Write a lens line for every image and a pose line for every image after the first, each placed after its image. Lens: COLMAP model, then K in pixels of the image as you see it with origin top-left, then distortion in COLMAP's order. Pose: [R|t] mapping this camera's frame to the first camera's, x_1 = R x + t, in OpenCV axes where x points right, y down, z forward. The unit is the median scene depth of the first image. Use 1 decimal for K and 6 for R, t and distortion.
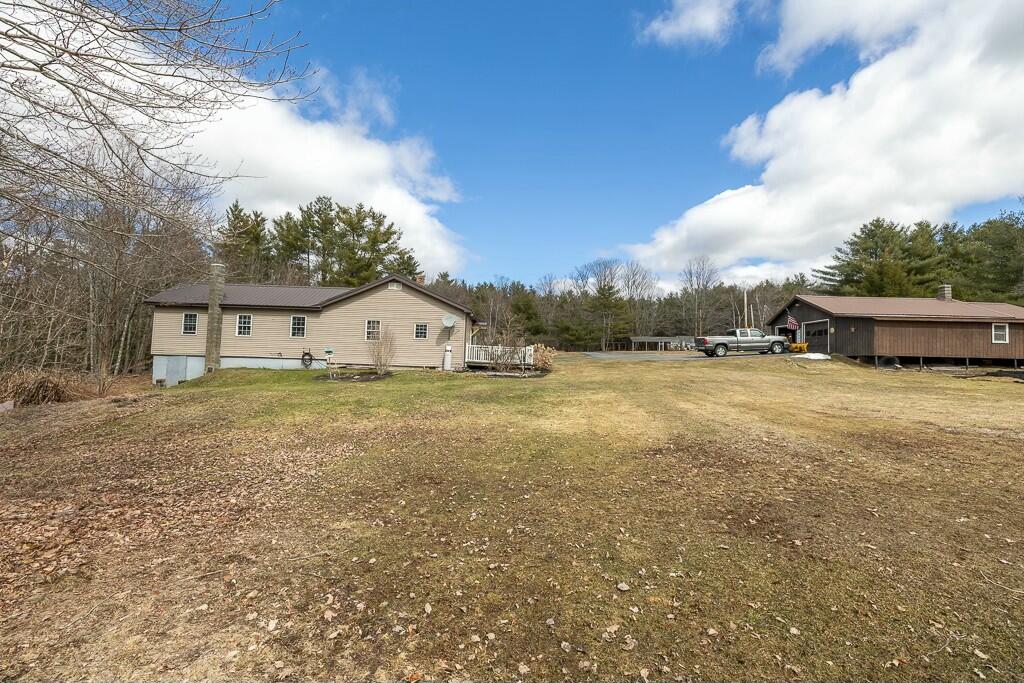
lens RADIAL K [[434.8, 0, 502.4], [0, 434.8, 332.5], [0, 0, 1]] dist [0.002016, 0.000159]
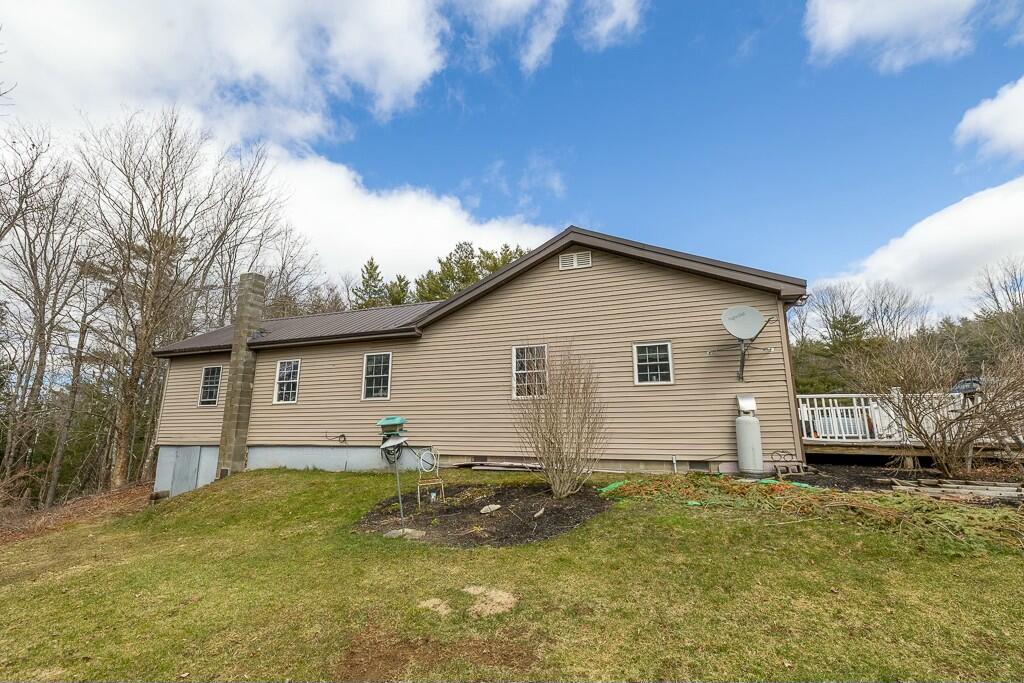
lens RADIAL K [[434.8, 0, 502.4], [0, 434.8, 332.5], [0, 0, 1]] dist [0.002016, 0.000159]
pose [[0.937336, -0.110710, -0.330369, -0.182934], [0.054192, 0.982961, -0.175644, 0.030171], [0.344186, 0.146734, 0.927365, 0.605410]]
